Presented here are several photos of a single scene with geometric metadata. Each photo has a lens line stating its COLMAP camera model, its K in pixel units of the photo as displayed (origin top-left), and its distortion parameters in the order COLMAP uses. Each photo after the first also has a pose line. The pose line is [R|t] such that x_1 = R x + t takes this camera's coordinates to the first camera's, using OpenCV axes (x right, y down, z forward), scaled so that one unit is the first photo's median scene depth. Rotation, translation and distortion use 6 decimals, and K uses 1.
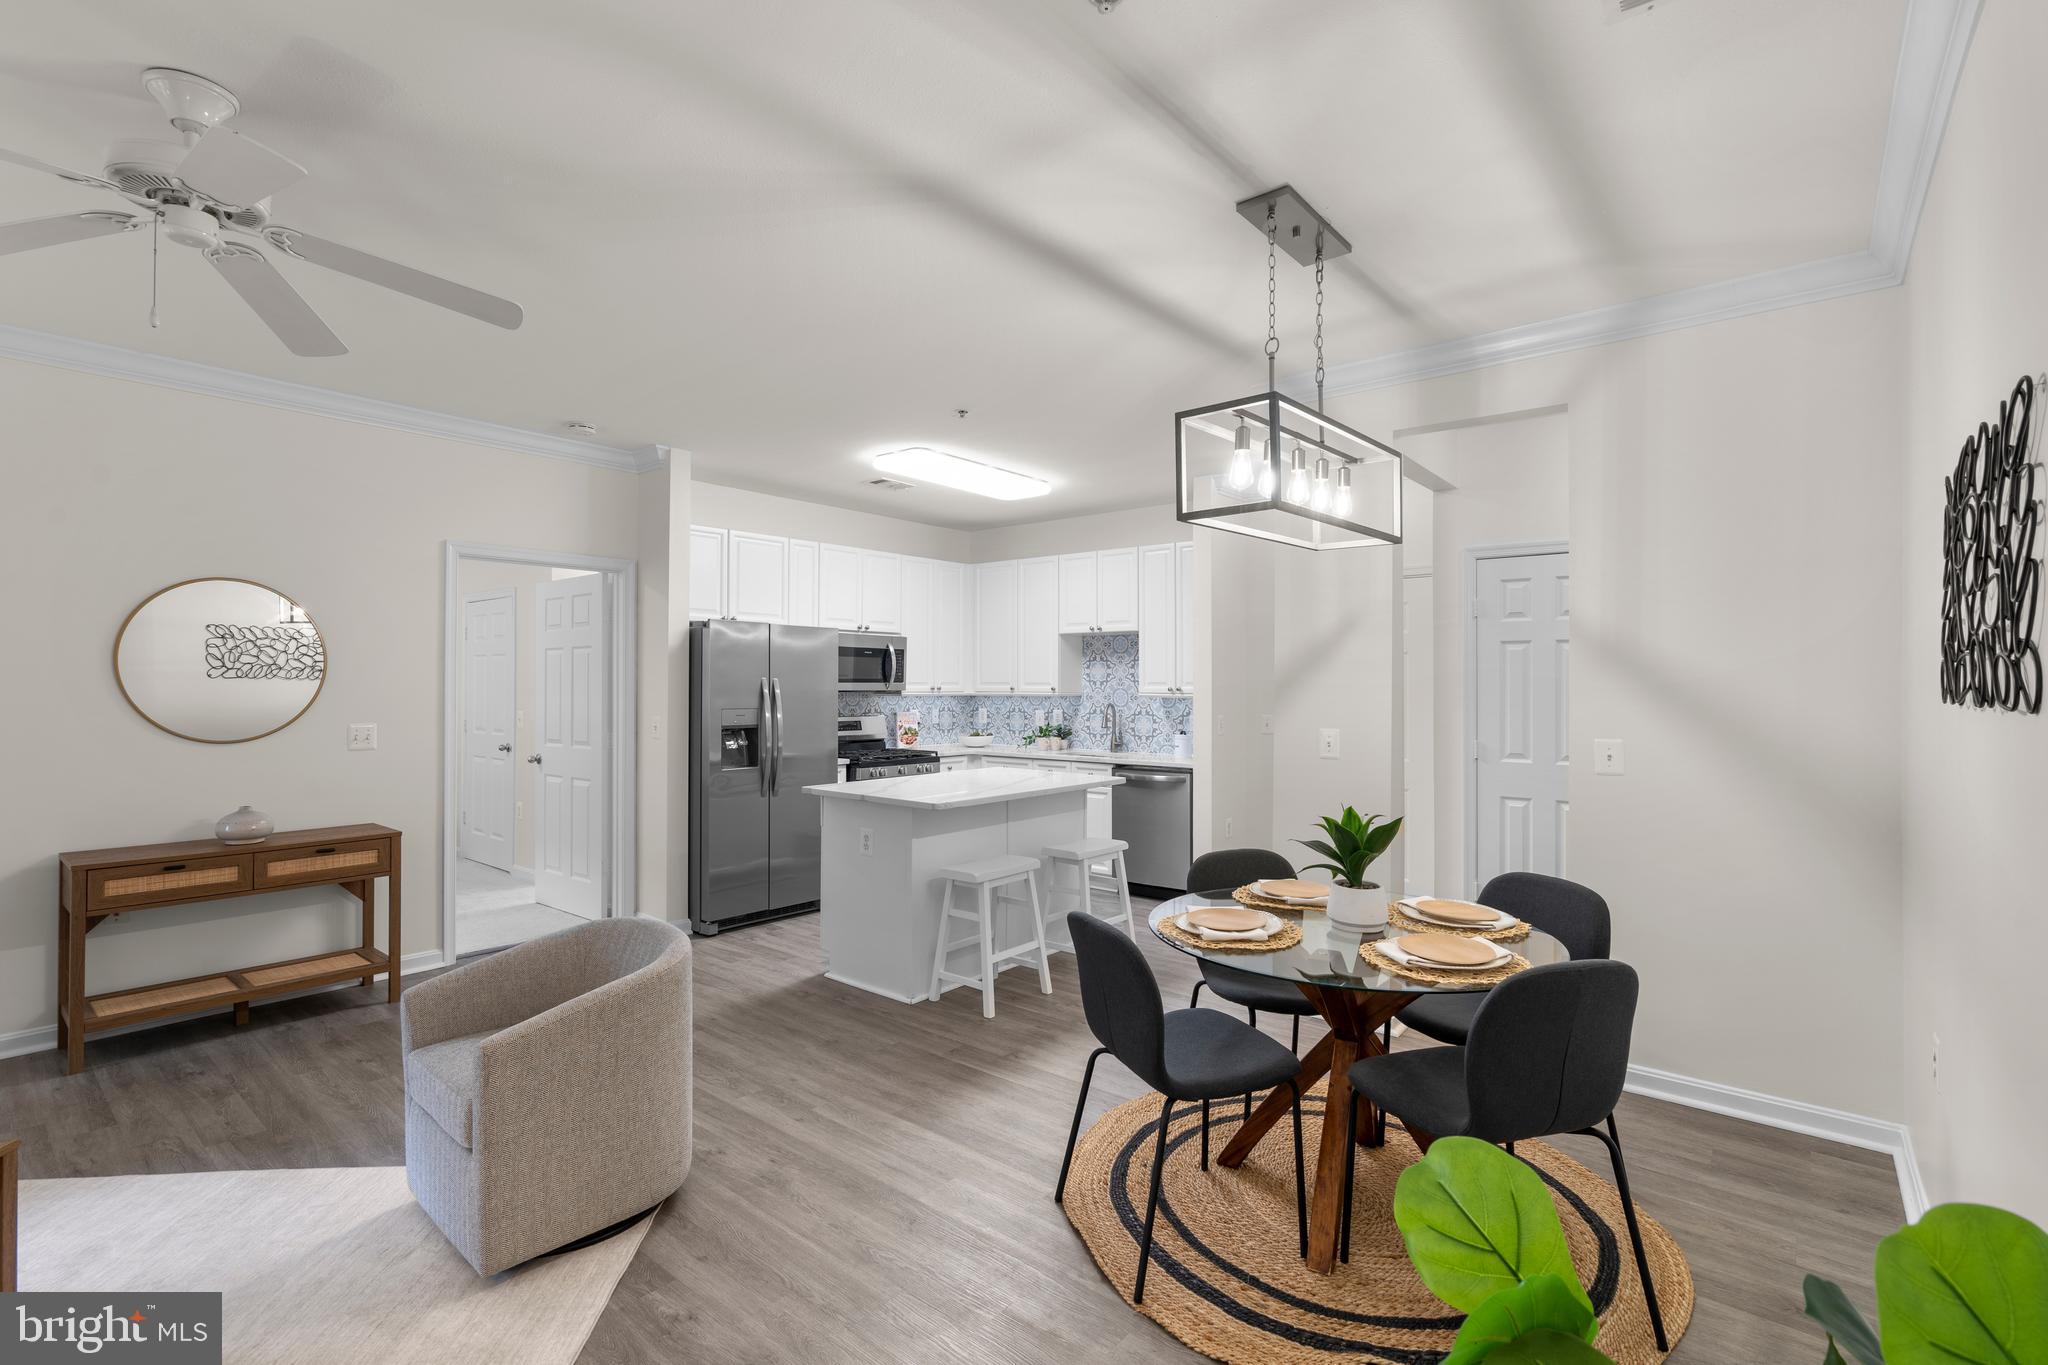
lens RADIAL K [[924.9, 0, 1009.1], [0, 924.9, 674.5], [0, 0, 1]] dist [-0.006908, 0.000337]
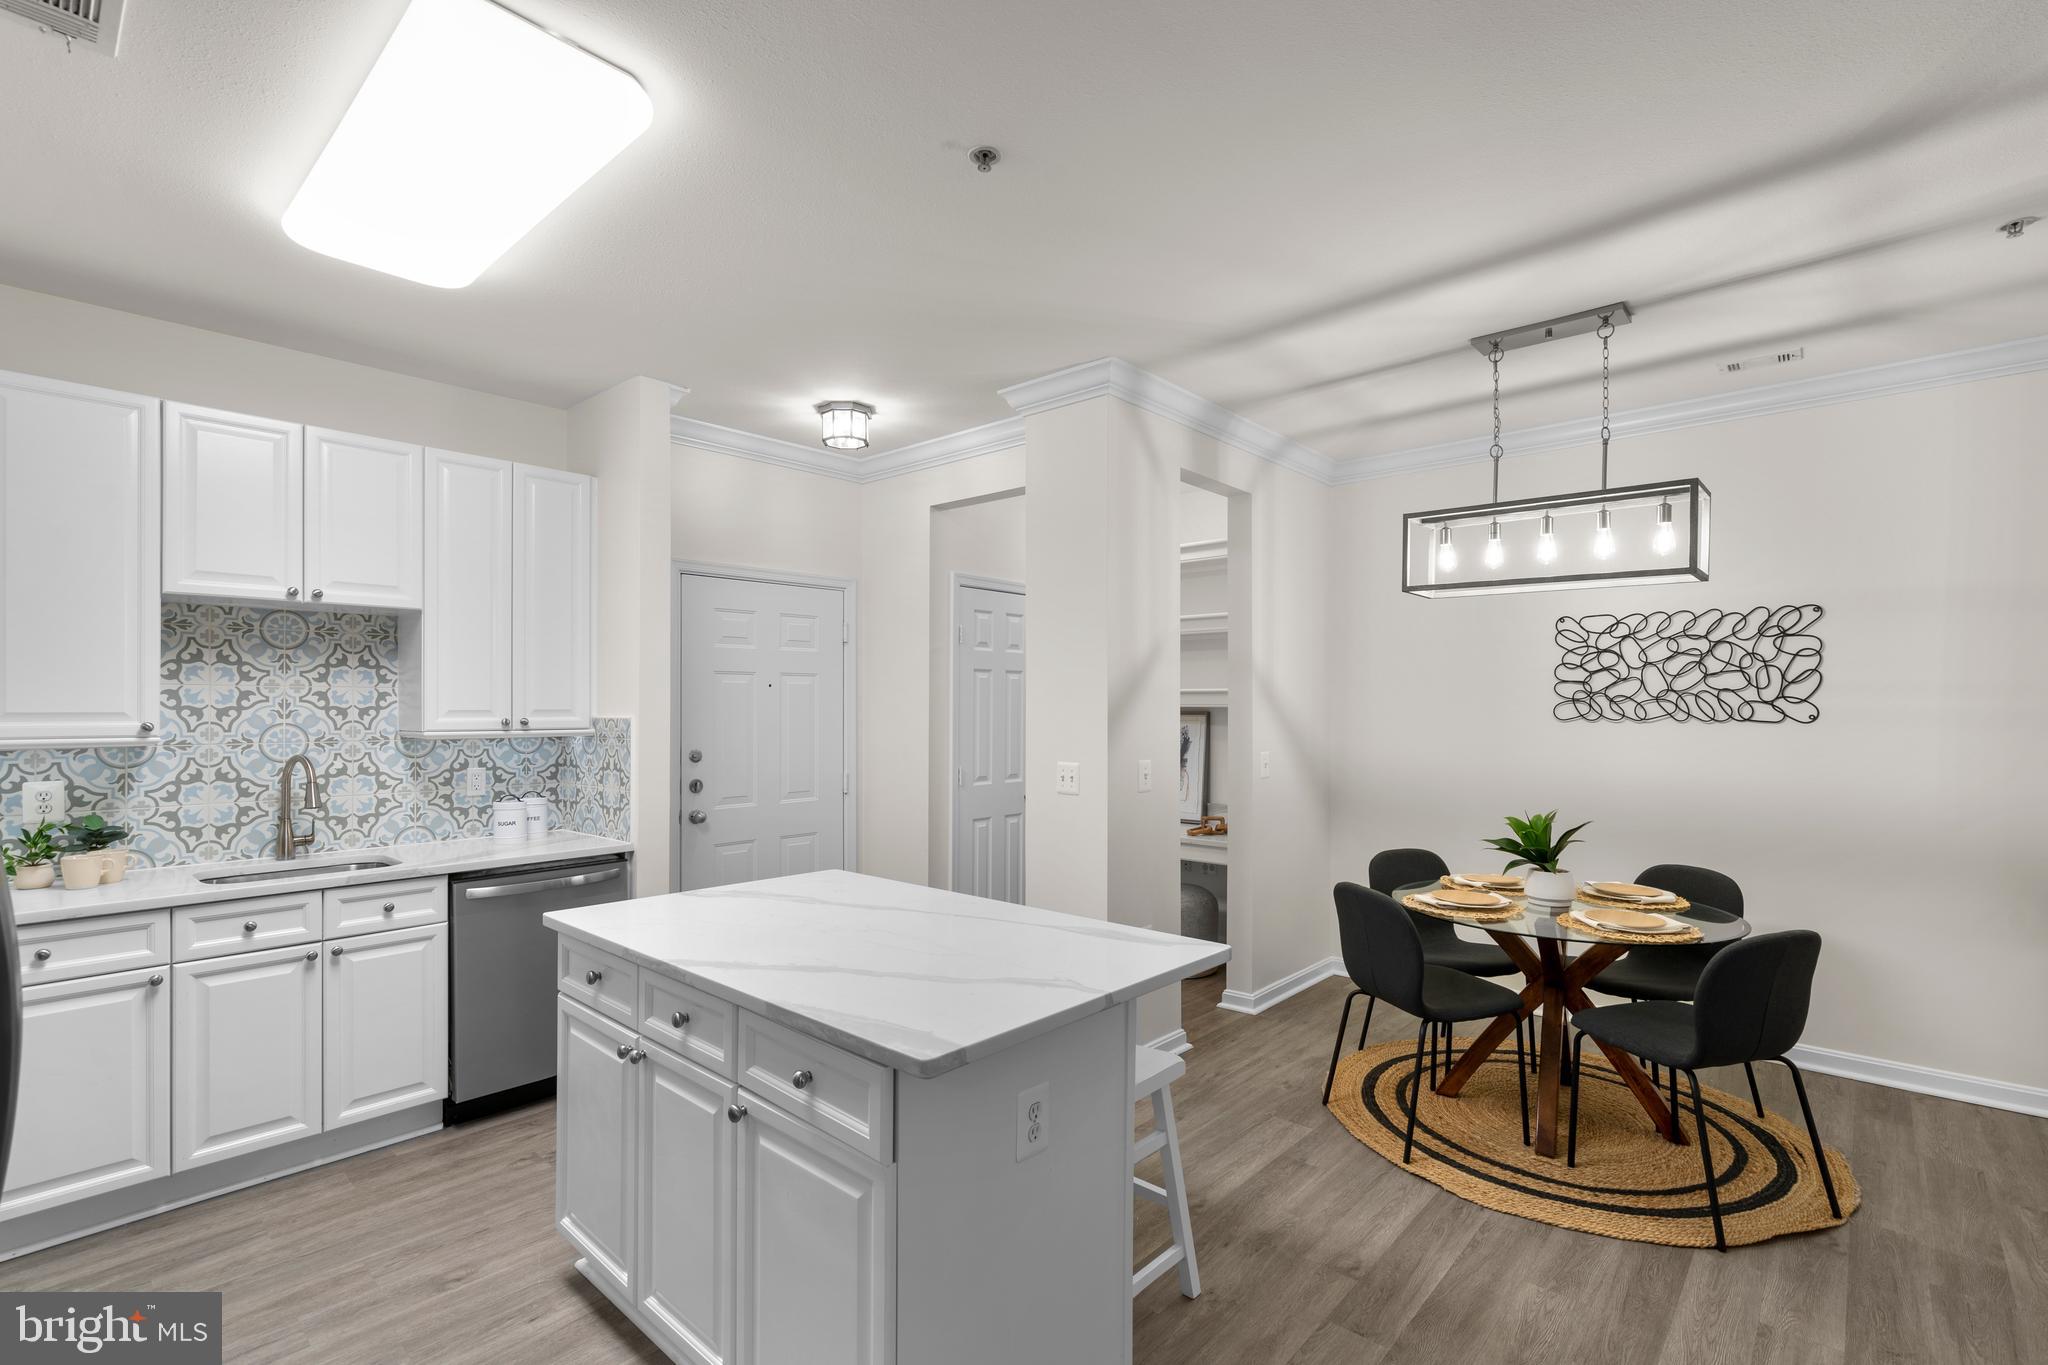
lens RADIAL K [[924.9, 0, 1019.7], [0, 924.9, 697.4], [0, 0, 1]] dist [-0.006908, 0.000337]
pose [[0.041192, 0.008183, 0.999118, -0.354648], [-0.009553, 0.999924, -0.007795, 0.002026], [-0.999106, -0.009224, 0.041267, 0.639183]]
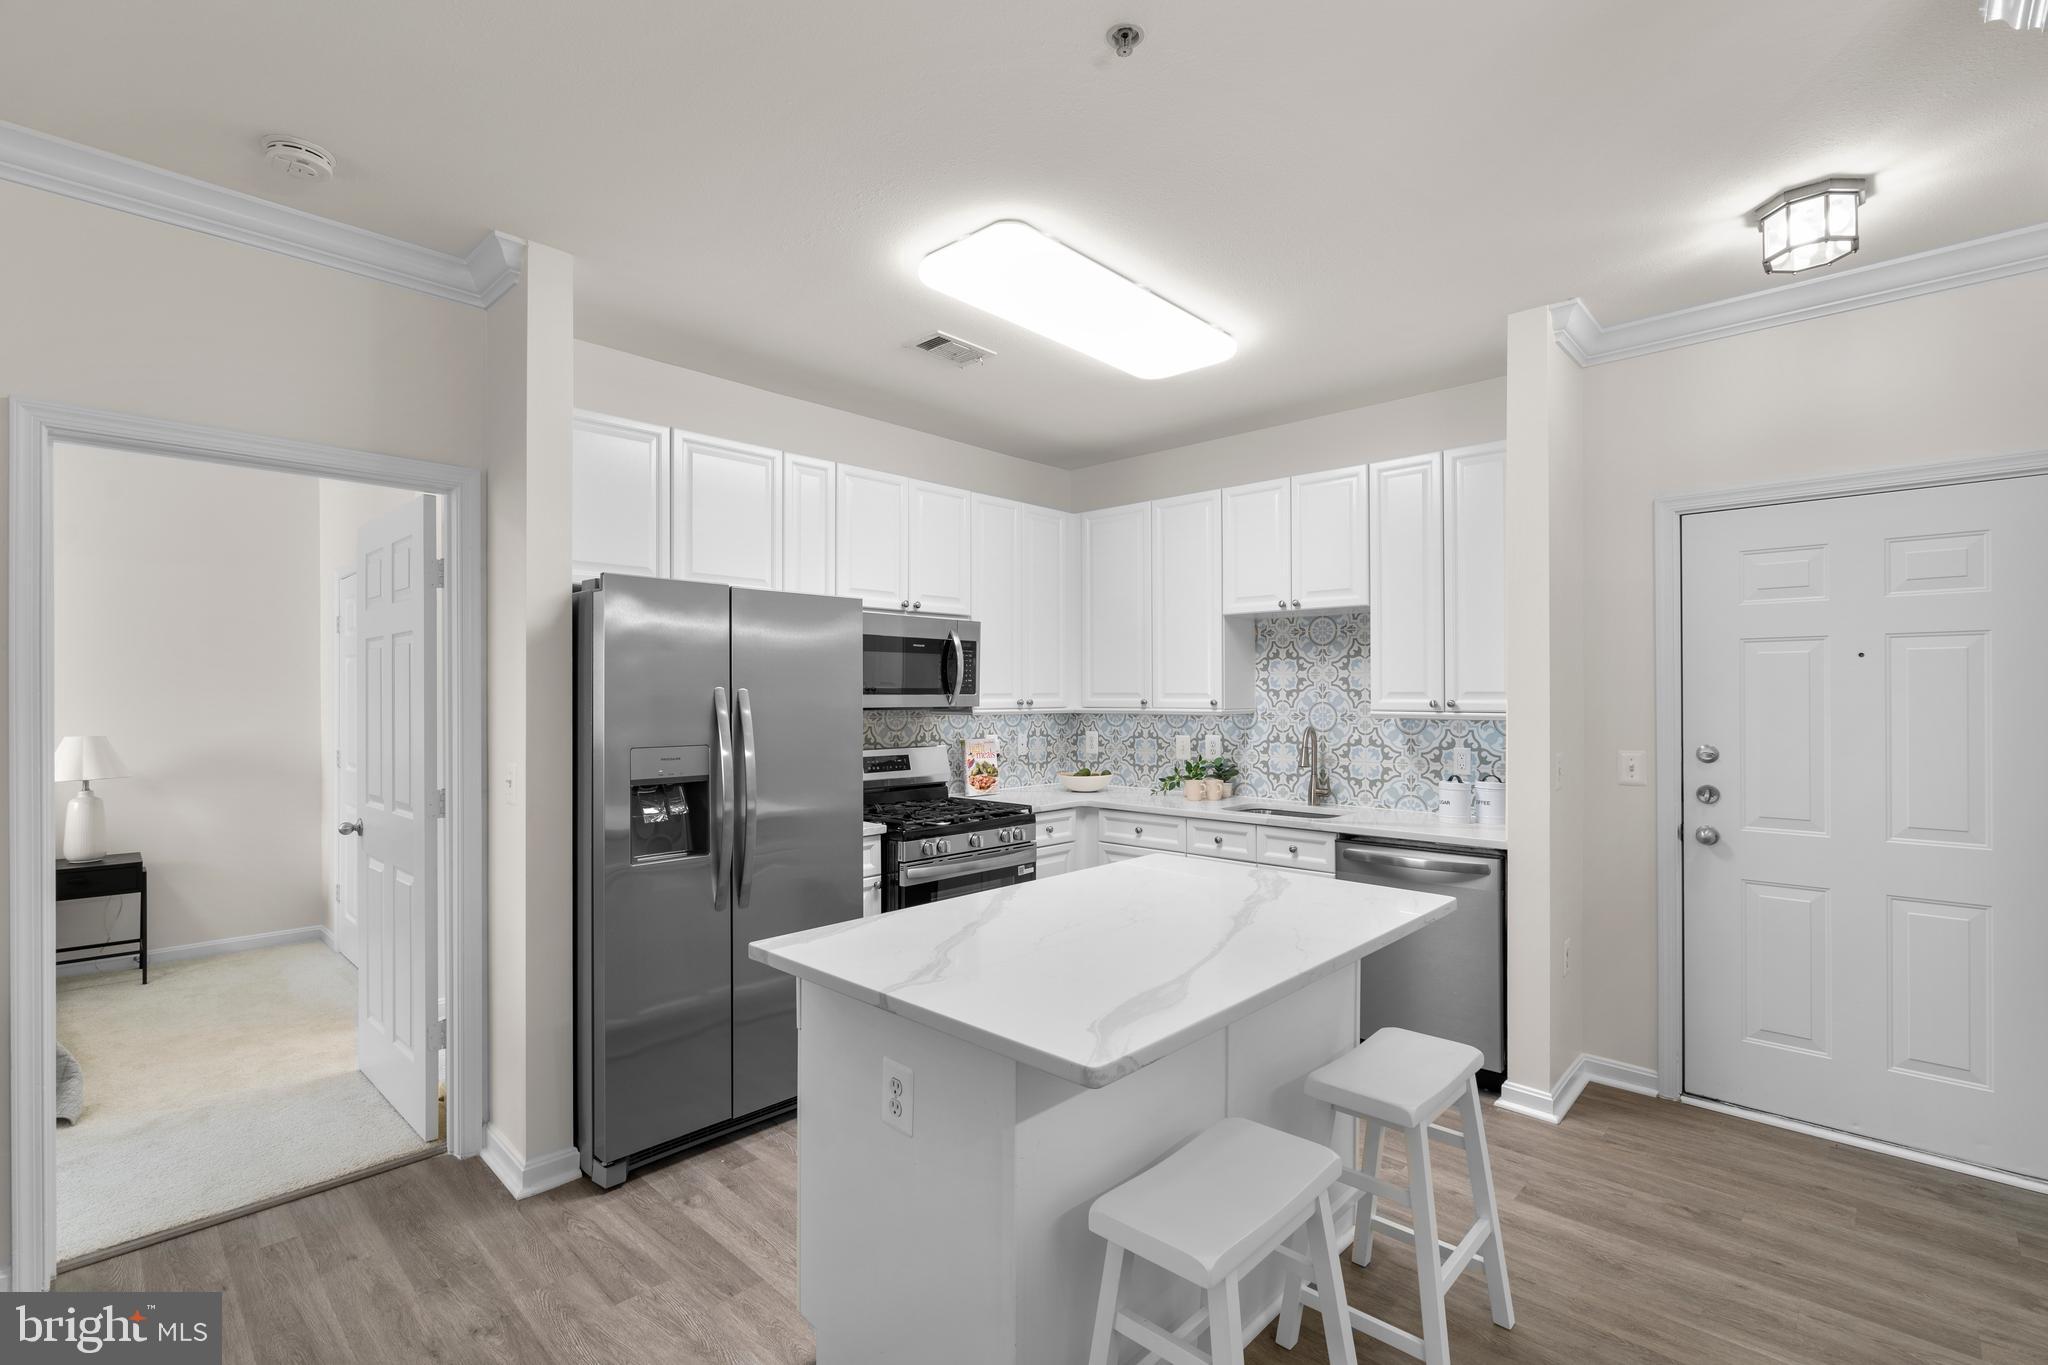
lens RADIAL K [[924.9, 0, 1023.5], [0, 924.9, 691.5], [0, 0, 1]] dist [-0.006908, 0.000337]
pose [[0.998532, -0.003698, -0.054033, -0.049656], [0.004213, 0.999947, 0.009422, 0.001326], [0.053995, -0.009636, 0.998495, 0.390033]]
